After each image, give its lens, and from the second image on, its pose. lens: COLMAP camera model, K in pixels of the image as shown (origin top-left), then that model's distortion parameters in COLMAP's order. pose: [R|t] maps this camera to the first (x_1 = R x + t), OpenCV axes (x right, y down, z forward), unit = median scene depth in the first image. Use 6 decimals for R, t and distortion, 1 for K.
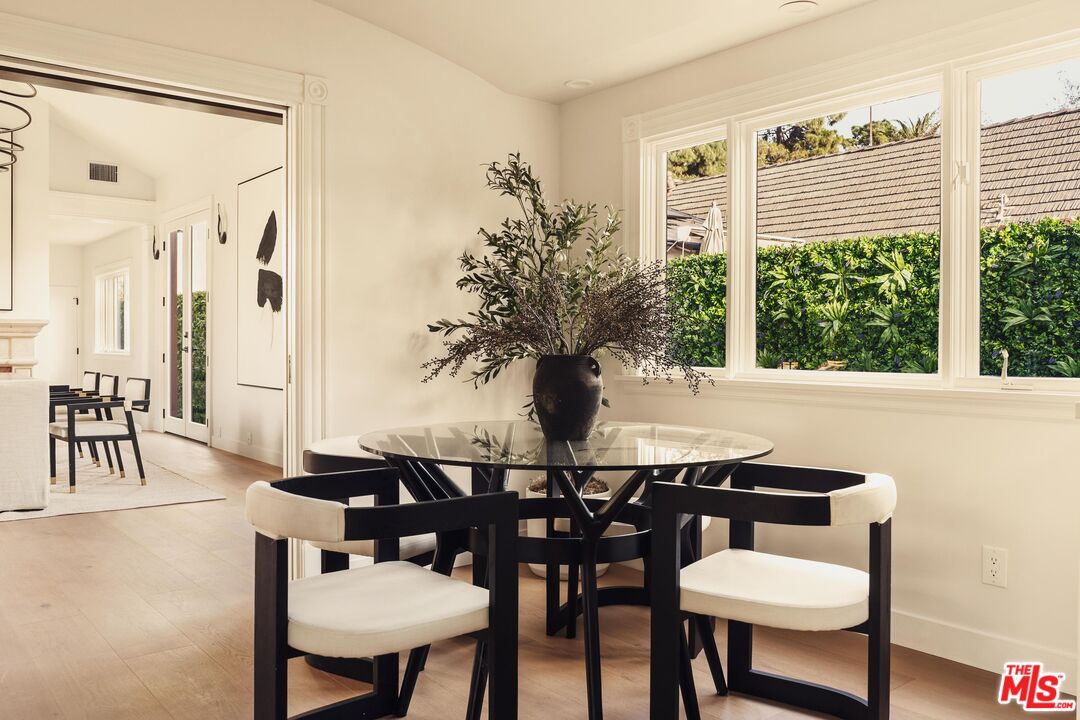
lens RADIAL K [[866.1, 0, 536.8], [0, 866.1, 351.6], [0, 0, 1]] dist [-0.009344, 0.001200]
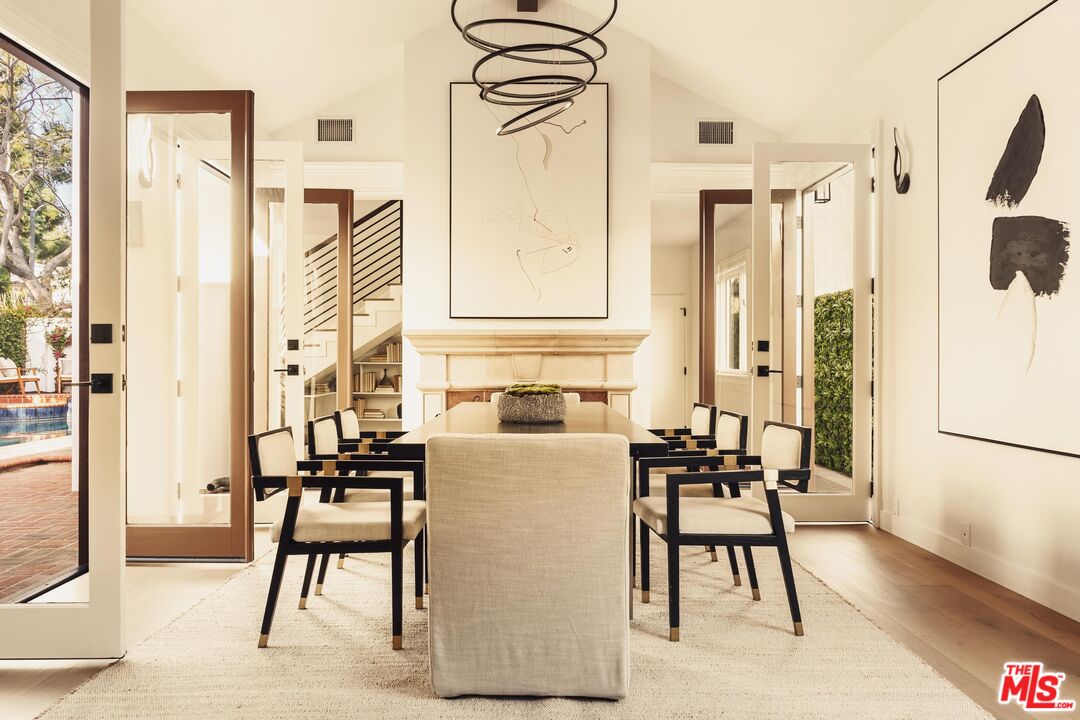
lens RADIAL K [[866.1, 0, 540.8], [0, 866.1, 357.2], [0, 0, 1]] dist [-0.009344, 0.001200]
pose [[0.793595, -0.005412, -0.608422, -0.422305], [-0.004287, 0.999886, -0.014485, -0.003789], [0.608431, 0.014103, 0.793481, 0.797946]]
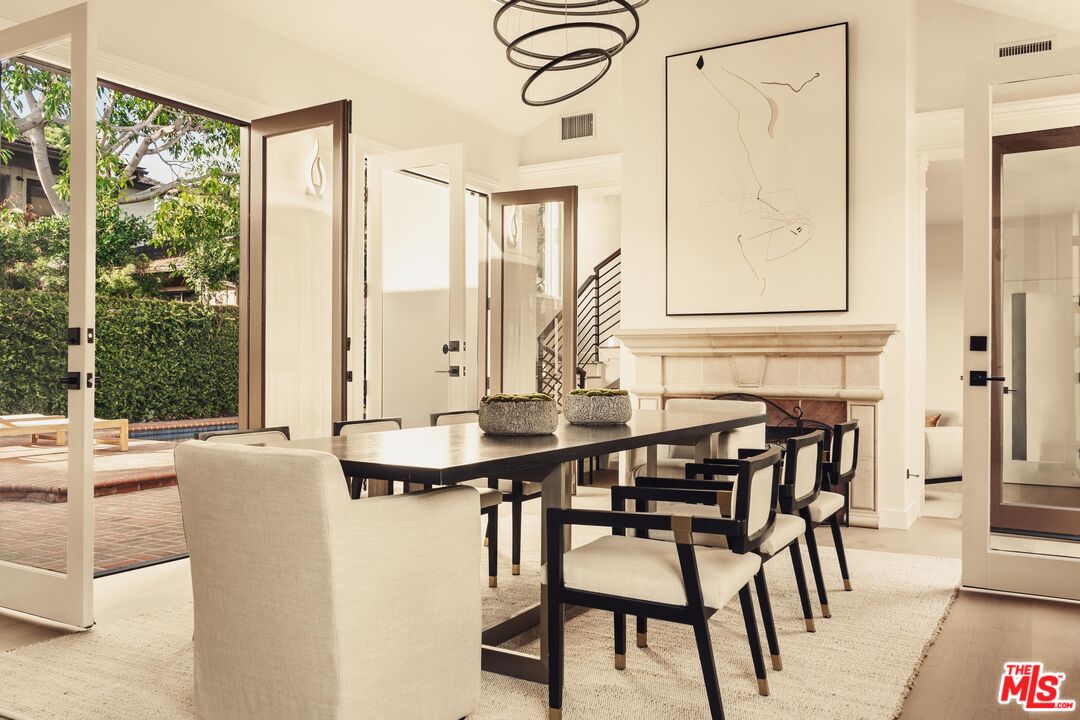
lens RADIAL K [[866.1, 0, 533.3], [0, 866.1, 353.8], [0, 0, 1]] dist [-0.009344, 0.001200]
pose [[0.353363, -0.010772, -0.935424, -0.235348], [-0.012755, 0.999785, -0.016332, -0.008584], [0.935399, 0.017702, 0.353150, 1.279101]]
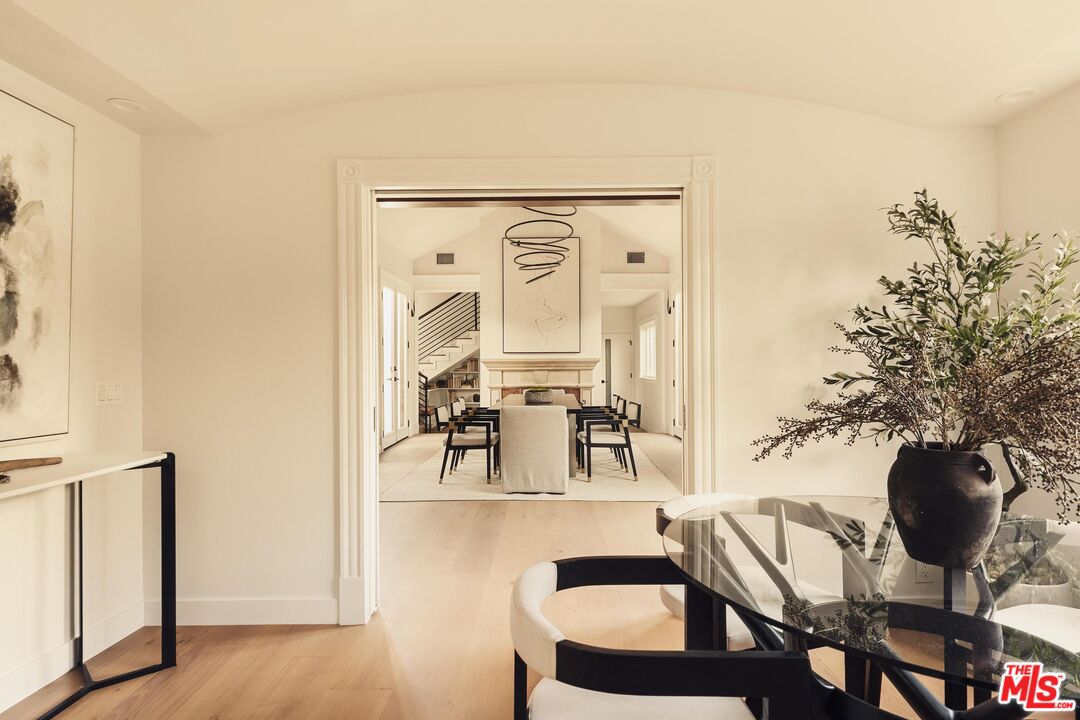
lens RADIAL K [[601.5, 0, 536.4], [0, 601.5, 361.6], [0, 0, 1]] dist [0.003494, 0.000769]
pose [[0.768896, -0.008003, -0.639323, 0.064730], [0.000366, 0.999927, -0.012077, -0.040856], [0.639373, 0.009052, 0.768843, 0.248234]]
